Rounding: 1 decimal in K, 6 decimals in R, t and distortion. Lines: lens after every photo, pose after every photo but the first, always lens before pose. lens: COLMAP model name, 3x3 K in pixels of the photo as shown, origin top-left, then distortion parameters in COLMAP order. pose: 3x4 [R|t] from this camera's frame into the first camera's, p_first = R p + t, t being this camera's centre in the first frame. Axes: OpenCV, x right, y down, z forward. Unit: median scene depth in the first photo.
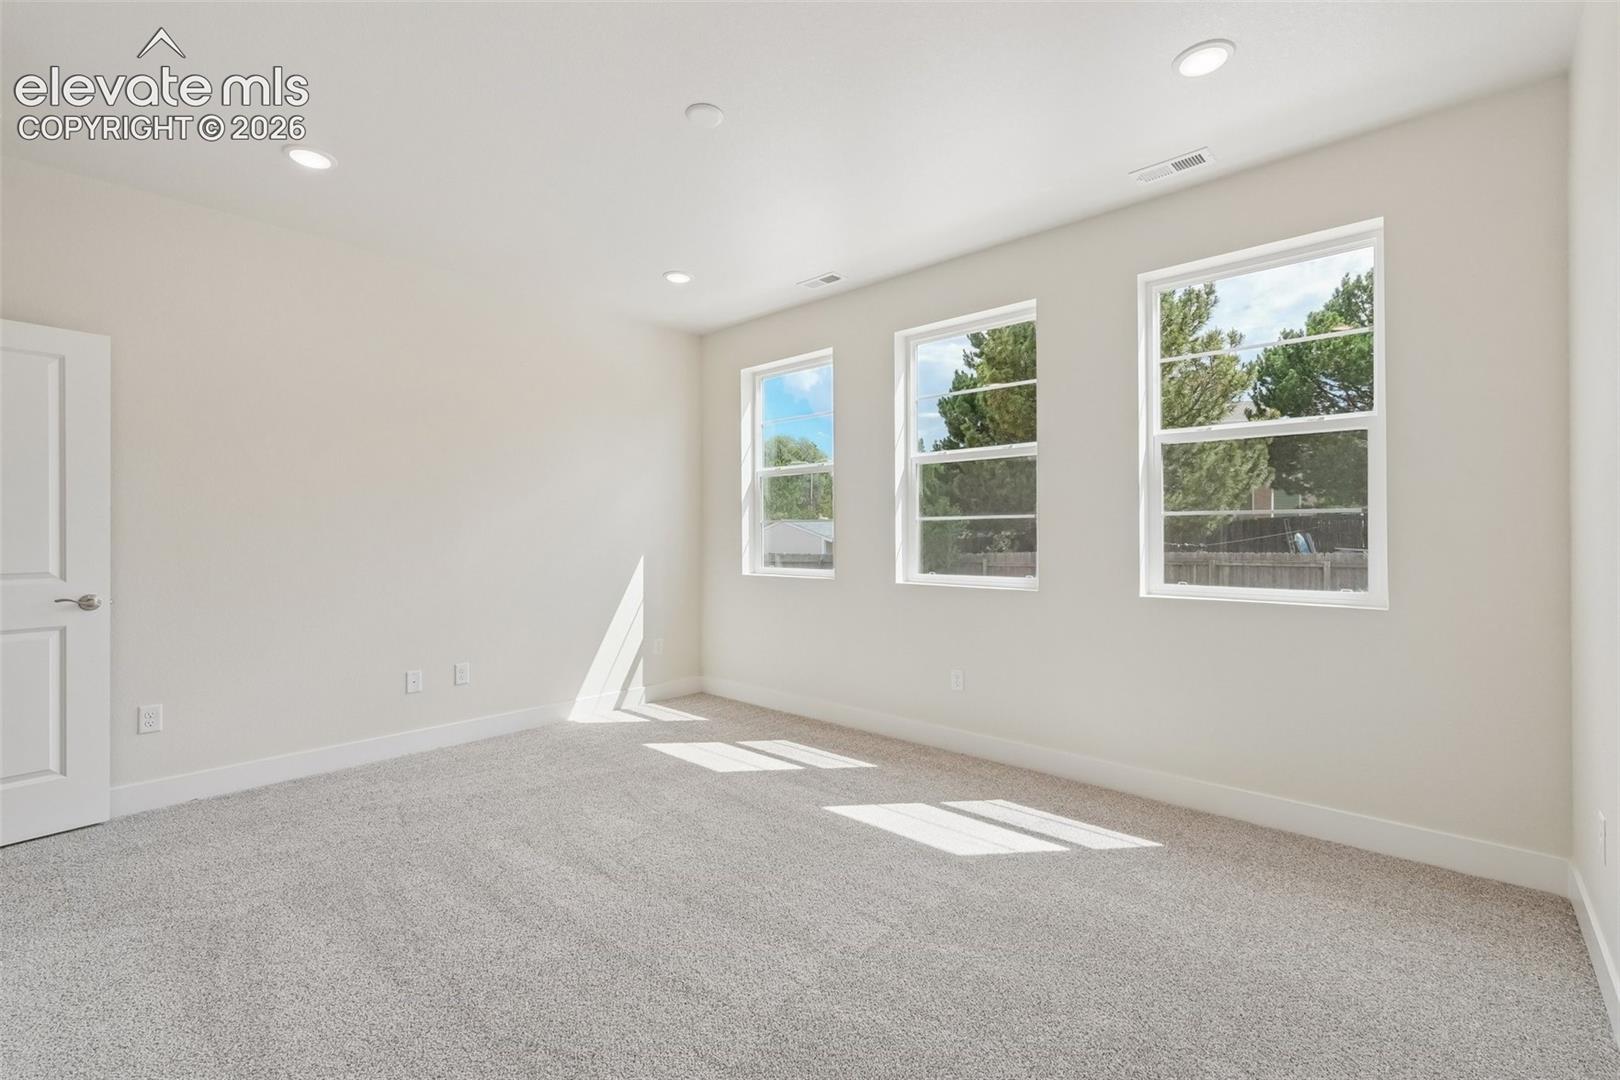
lens RADIAL K [[699.9, 0, 807.9], [0, 699.9, 534.3], [0, 0, 1]] dist [0.000783, 0.000122]
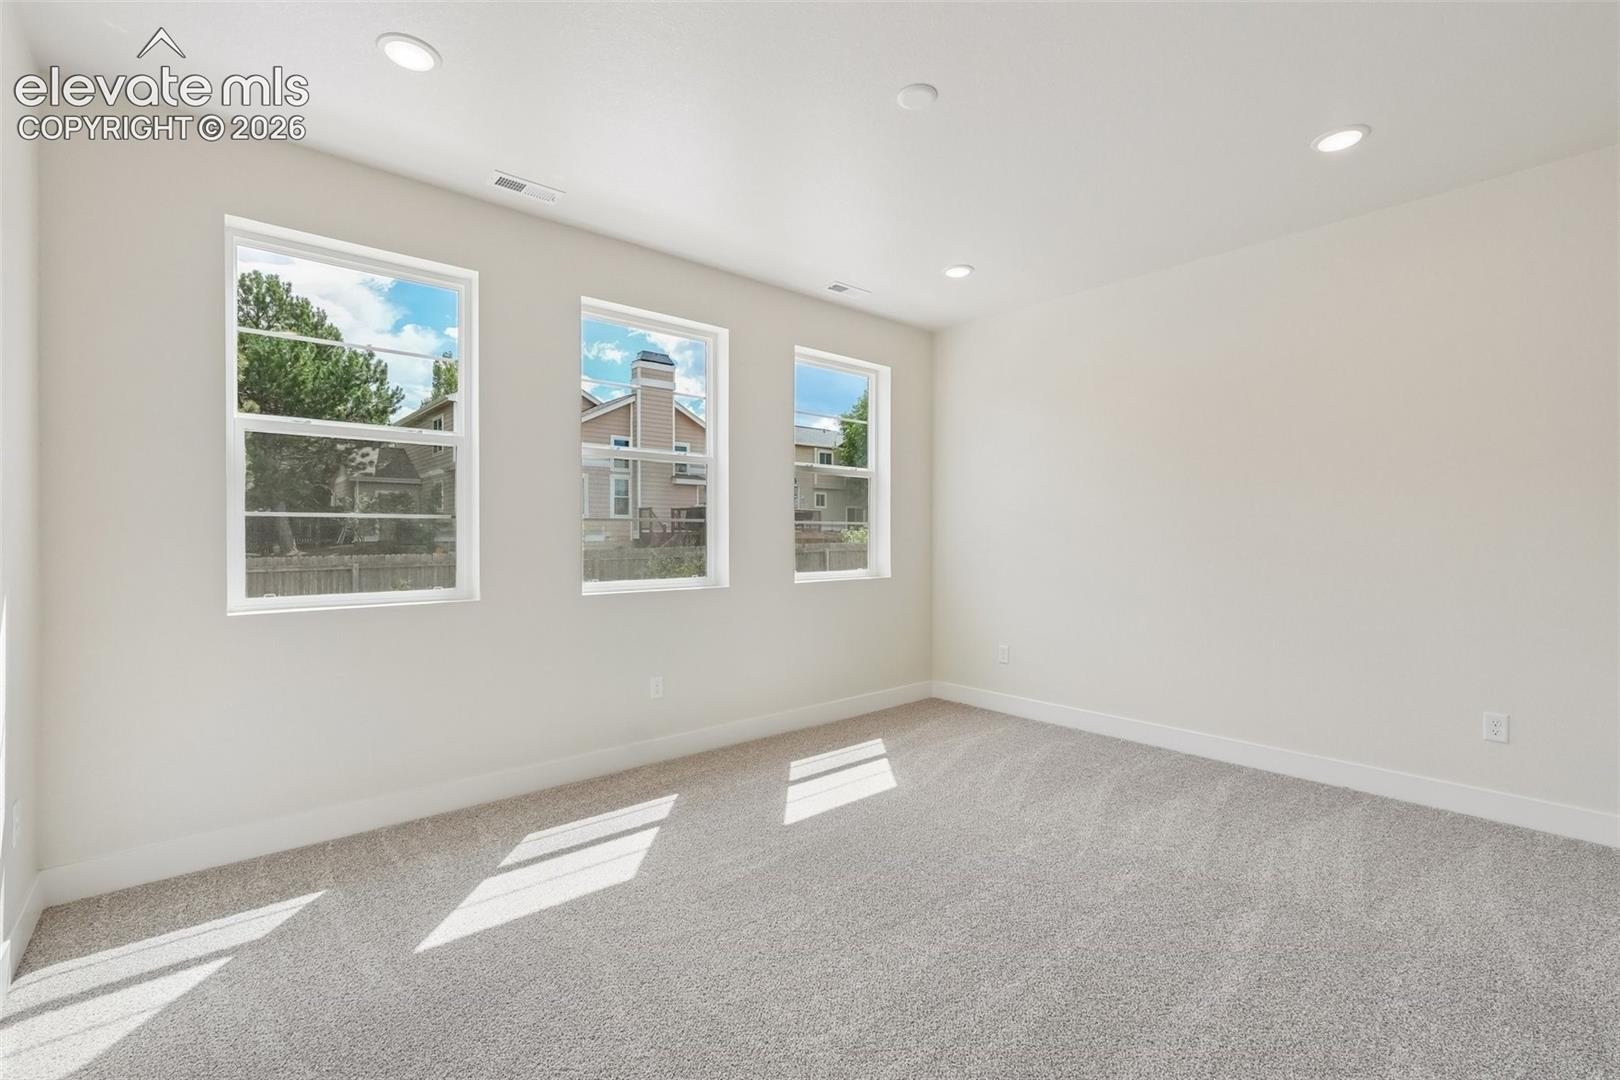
lens RADIAL K [[708.7, 0, 813.1], [0, 708.7, 532.9], [0, 0, 1]] dist [0.007457, 0.000247]
pose [[0.116902, 0.004958, 0.993131, -0.490077], [0.002603, 0.999983, -0.005298, 0.000673], [-0.993140, 0.003204, 0.116888, 0.448216]]
